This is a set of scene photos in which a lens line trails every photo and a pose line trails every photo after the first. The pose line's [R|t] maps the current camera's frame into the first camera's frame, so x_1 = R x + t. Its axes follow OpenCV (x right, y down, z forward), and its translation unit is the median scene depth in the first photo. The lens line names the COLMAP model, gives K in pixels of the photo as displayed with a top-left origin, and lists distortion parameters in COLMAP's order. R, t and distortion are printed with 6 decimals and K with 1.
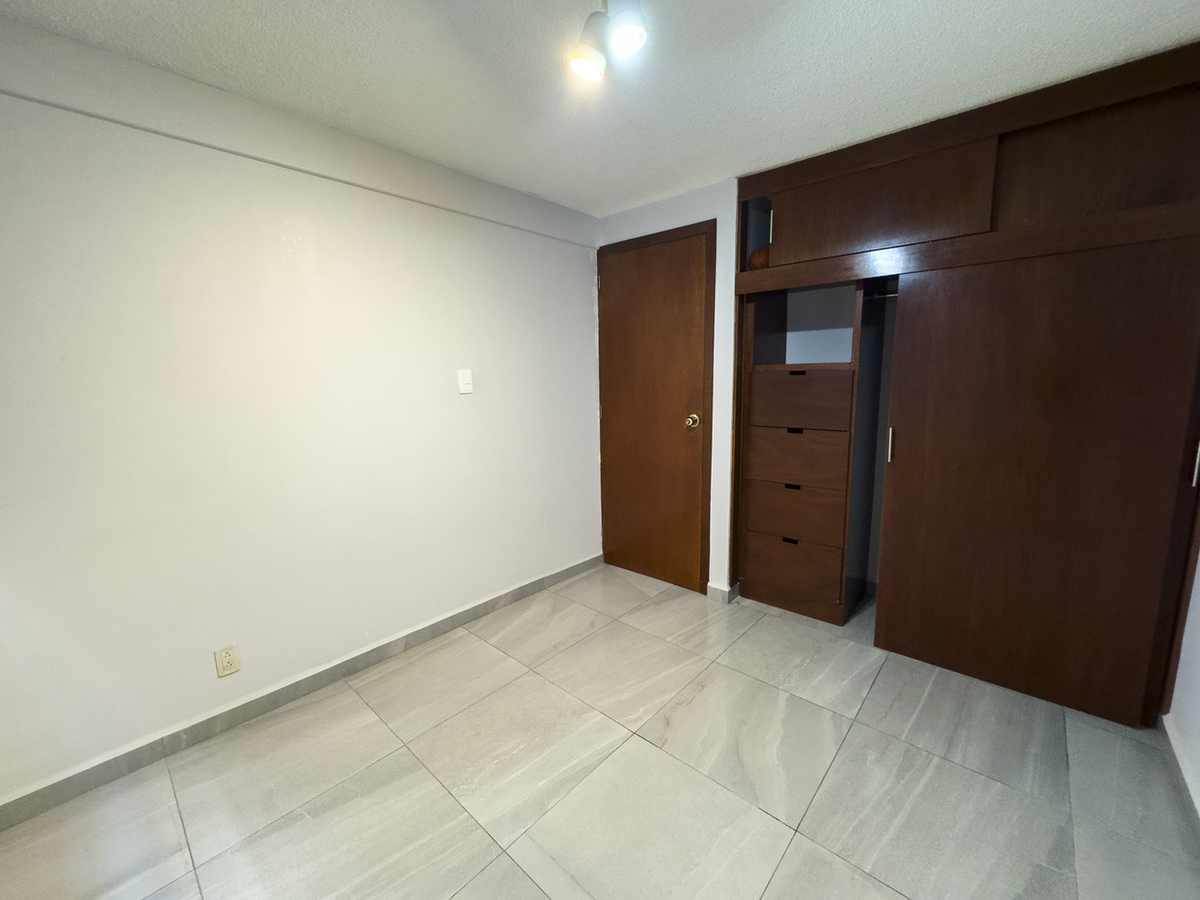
lens RADIAL K [[483.2, 0, 600.2], [0, 483.2, 449.6], [0, 0, 1]] dist [0.001657, -0.000101]
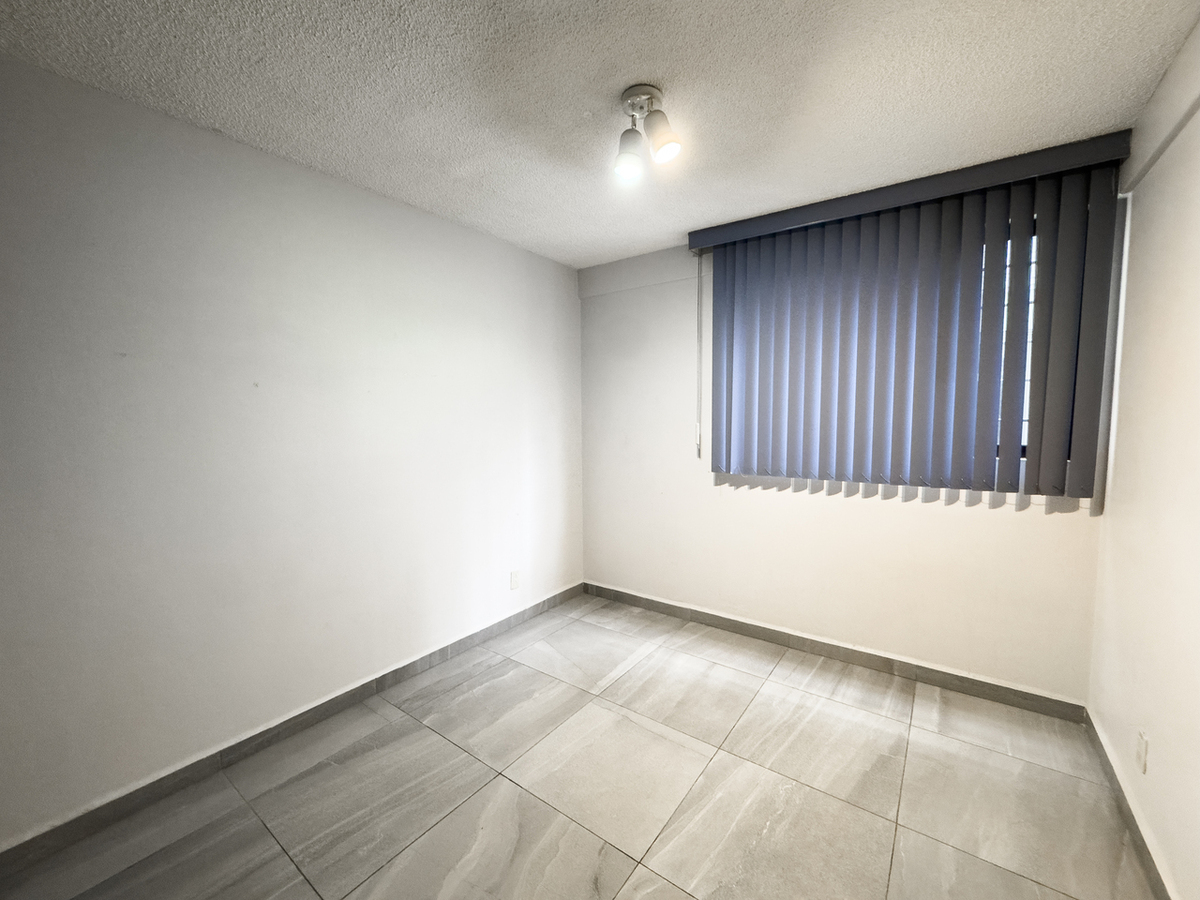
lens RADIAL K [[483.2, 0, 599.1], [0, 483.2, 450.5], [0, 0, 1]] dist [0.001657, -0.000101]
pose [[-0.994540, 0.031945, -0.099349, 0.219328], [0.008317, 0.973231, 0.229677, -0.279389], [0.104027, 0.227597, -0.968183, 1.823928]]
